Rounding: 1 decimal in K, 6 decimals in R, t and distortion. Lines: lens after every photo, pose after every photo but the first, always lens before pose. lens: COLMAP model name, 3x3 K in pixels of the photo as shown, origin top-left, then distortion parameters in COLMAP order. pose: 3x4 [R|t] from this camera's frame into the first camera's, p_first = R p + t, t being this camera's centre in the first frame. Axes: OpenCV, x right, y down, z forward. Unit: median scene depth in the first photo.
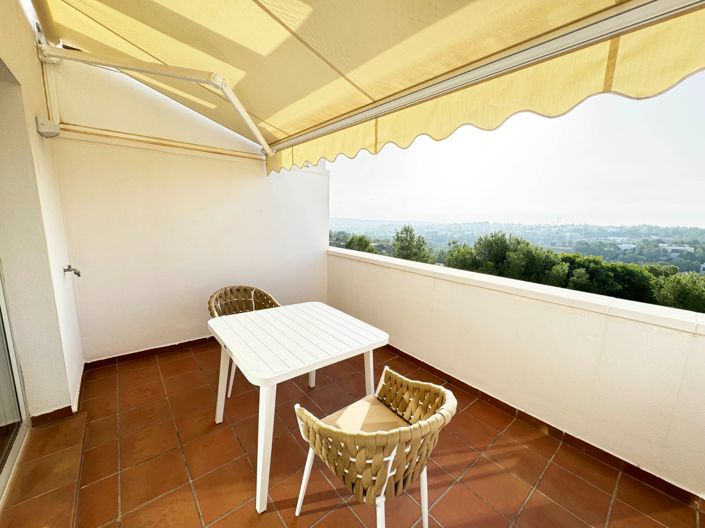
lens RADIAL K [[282.0, 0, 351.0], [0, 282.0, 265.5], [0, 0, 1]] dist [-0.002282, 0.000087]
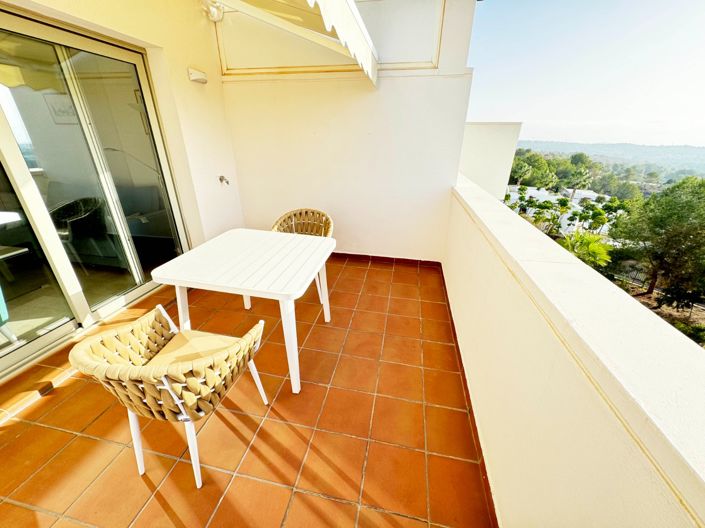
lens RADIAL K [[280.3, 0, 354.2], [0, 280.3, 264.4], [0, 0, 1]] dist [-0.001230, 0.000064]
pose [[0.634535, 0.297625, -0.713292, 0.620645], [-0.127433, 0.950540, 0.283256, -0.060688], [0.762316, -0.088839, 0.641078, 0.485938]]
